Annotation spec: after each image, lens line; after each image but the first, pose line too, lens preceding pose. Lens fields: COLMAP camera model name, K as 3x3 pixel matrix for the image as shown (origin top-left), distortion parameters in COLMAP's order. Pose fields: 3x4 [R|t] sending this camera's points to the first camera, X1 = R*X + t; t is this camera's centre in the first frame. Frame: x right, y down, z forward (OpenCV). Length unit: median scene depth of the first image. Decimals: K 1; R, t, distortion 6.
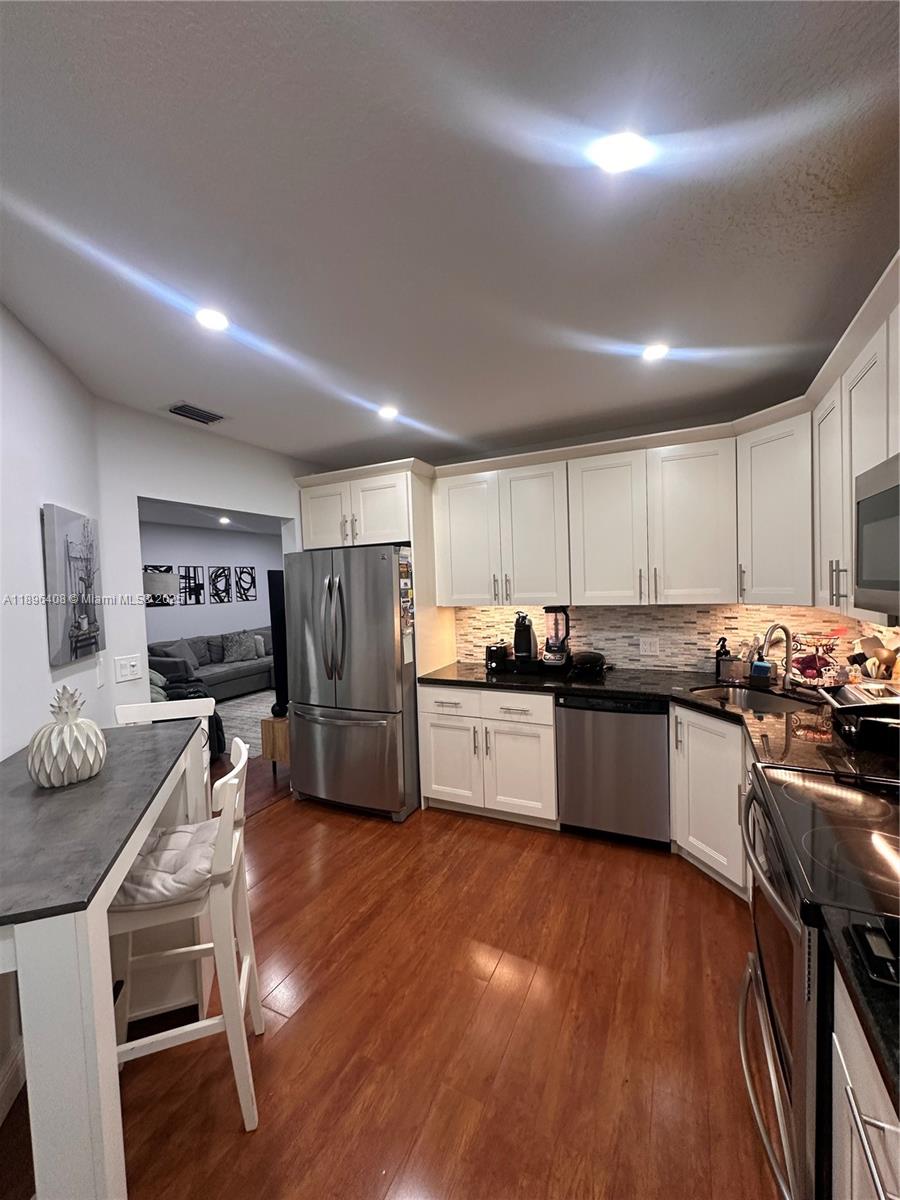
lens RADIAL K [[484.5, 0, 450.0], [0, 484.5, 600.0], [0, 0, 1]] dist [-0.001759, 0.000760]
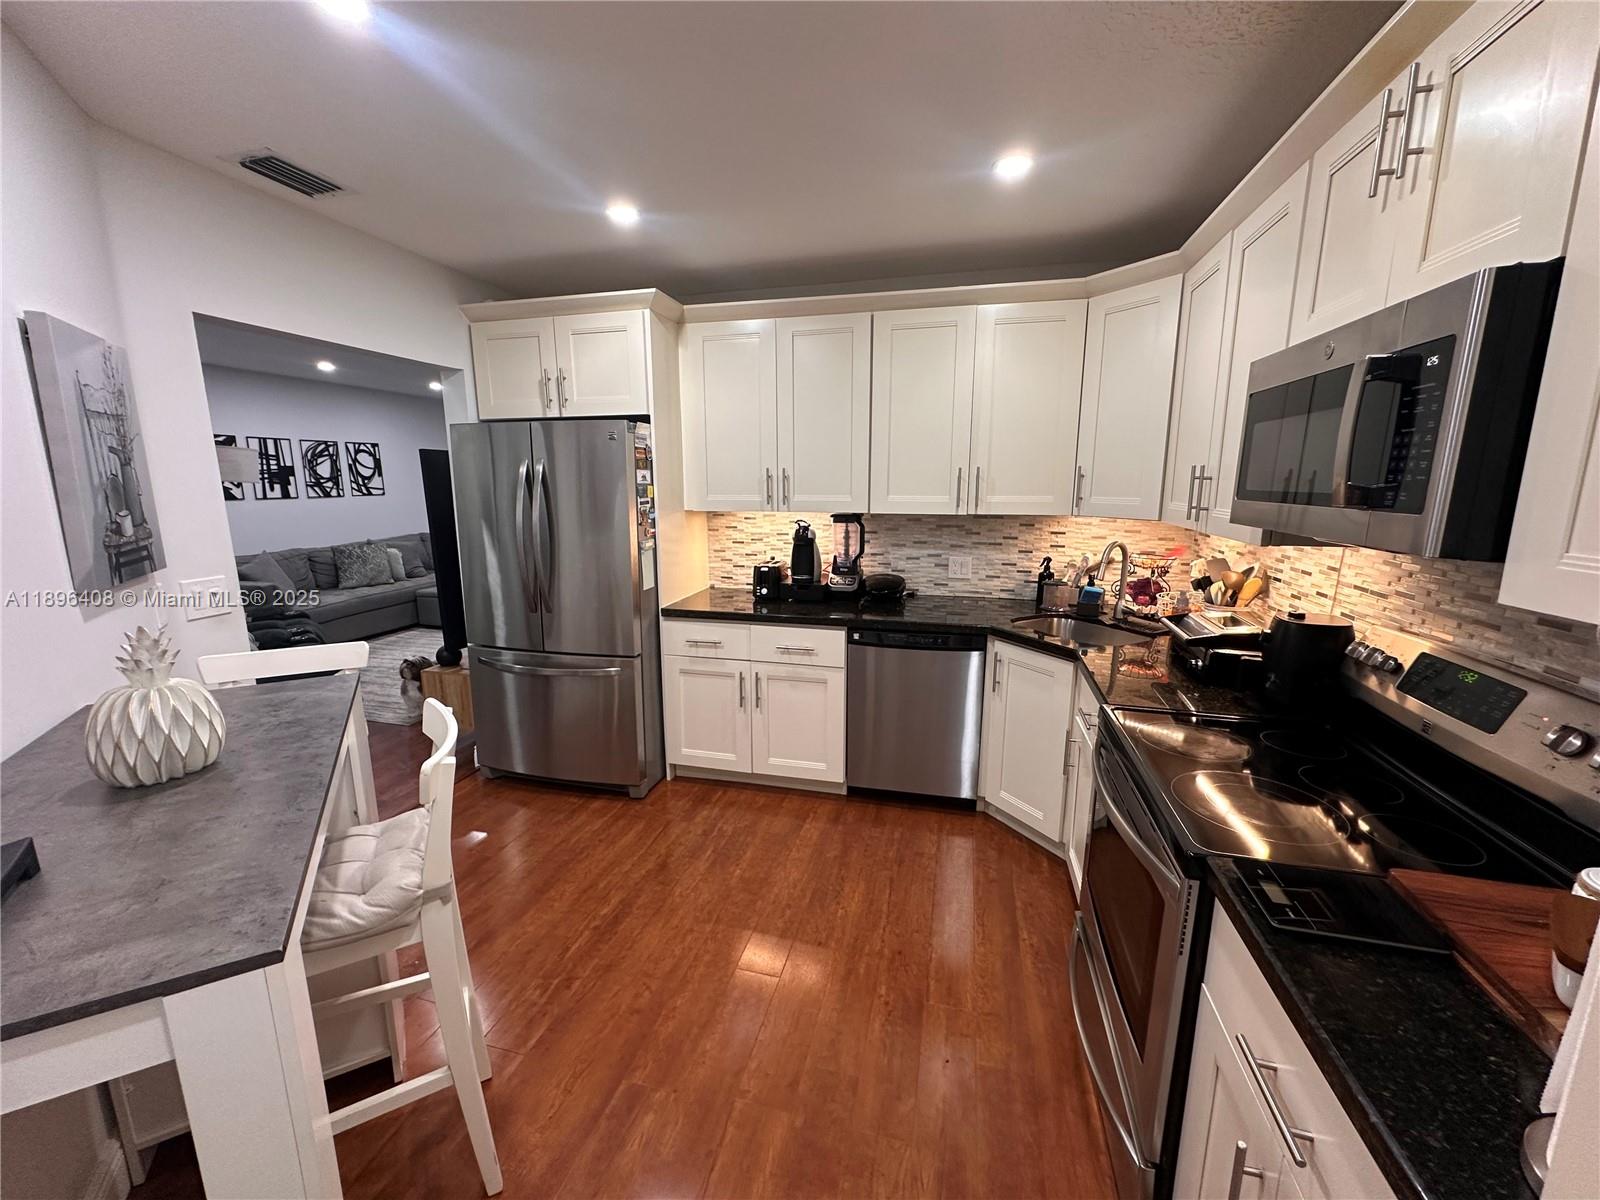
lens RADIAL K [[646.0, 0, 801.5], [0, 646.0, 597.6], [0, 0, 1]] dist [-0.001759, 0.000760]
pose [[0.978495, -0.004391, 0.206223, -0.076059], [-0.025154, 0.989772, 0.140423, 0.003078], [-0.204731, -0.142590, 0.968377, 0.024742]]
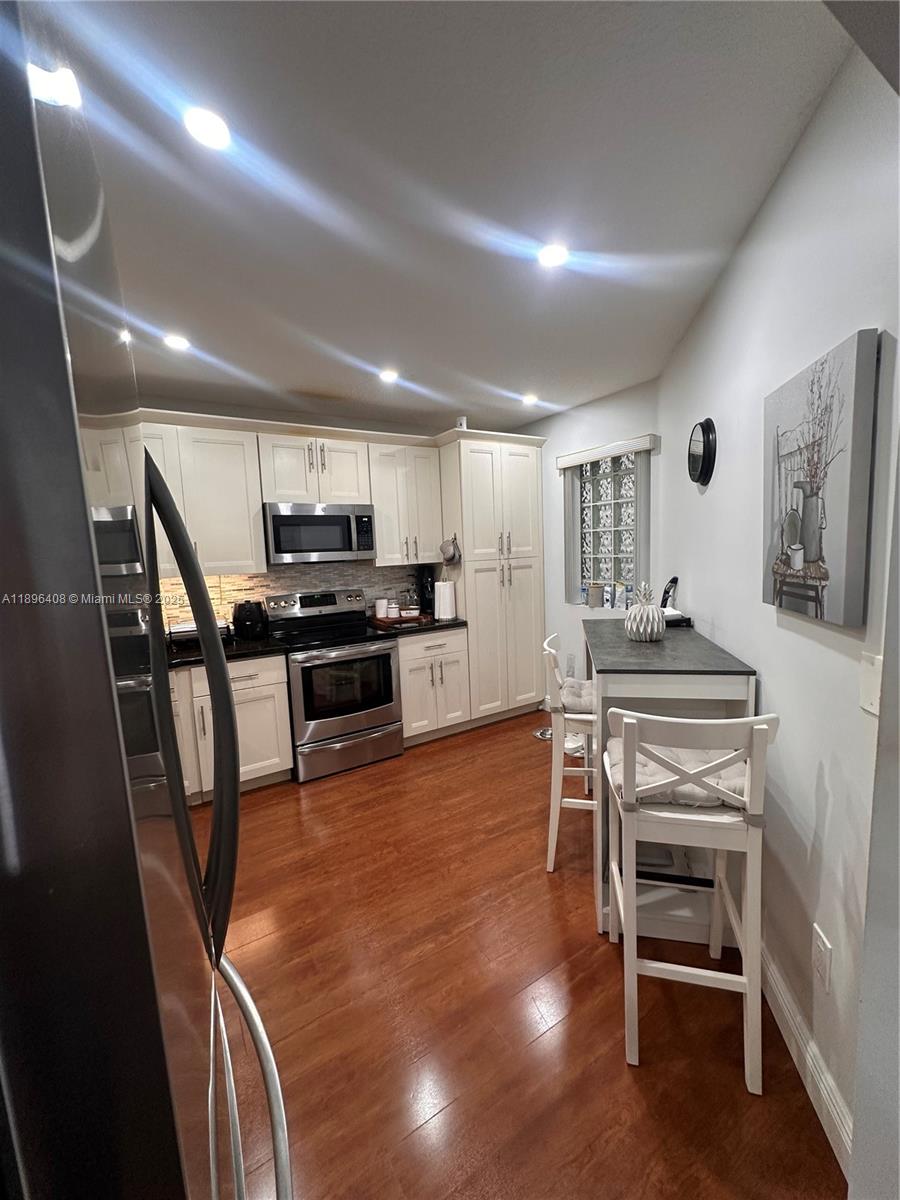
lens RADIAL K [[484.5, 0, 450.0], [0, 484.5, 600.0], [0, 0, 1]] dist [-0.001759, 0.000760]
pose [[-0.846561, 0.010972, 0.532178, -0.566167], [0.087642, 0.989016, 0.119024, -0.008399], [-0.525027, 0.147402, -0.838224, 1.392162]]
